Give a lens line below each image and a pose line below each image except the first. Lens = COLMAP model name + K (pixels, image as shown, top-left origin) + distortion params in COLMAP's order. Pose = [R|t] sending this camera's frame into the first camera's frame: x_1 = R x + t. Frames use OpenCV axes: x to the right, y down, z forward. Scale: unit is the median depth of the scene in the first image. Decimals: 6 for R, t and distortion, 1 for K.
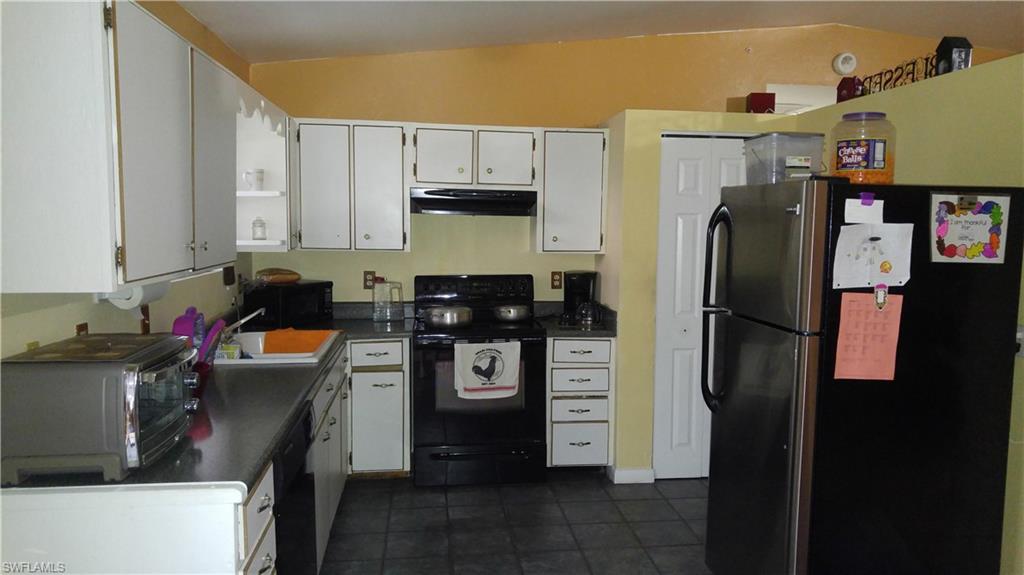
lens RADIAL K [[761.2, 0, 512.1], [0, 761.2, 289.3], [0, 0, 1]] dist [-0.014437, 0.013838]
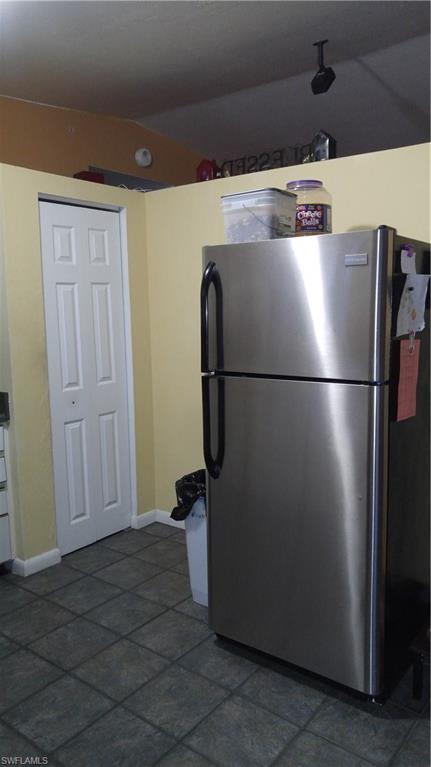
lens RADIAL K [[570.2, 0, 216.2], [0, 570.2, 382.3], [0, 0, 1]] dist [-0.014437, 0.013838]
pose [[0.696652, -0.118700, 0.707521, -0.216088], [0.091091, 0.992870, 0.076881, -0.015610], [-0.711603, 0.010890, 0.702498, 0.449305]]
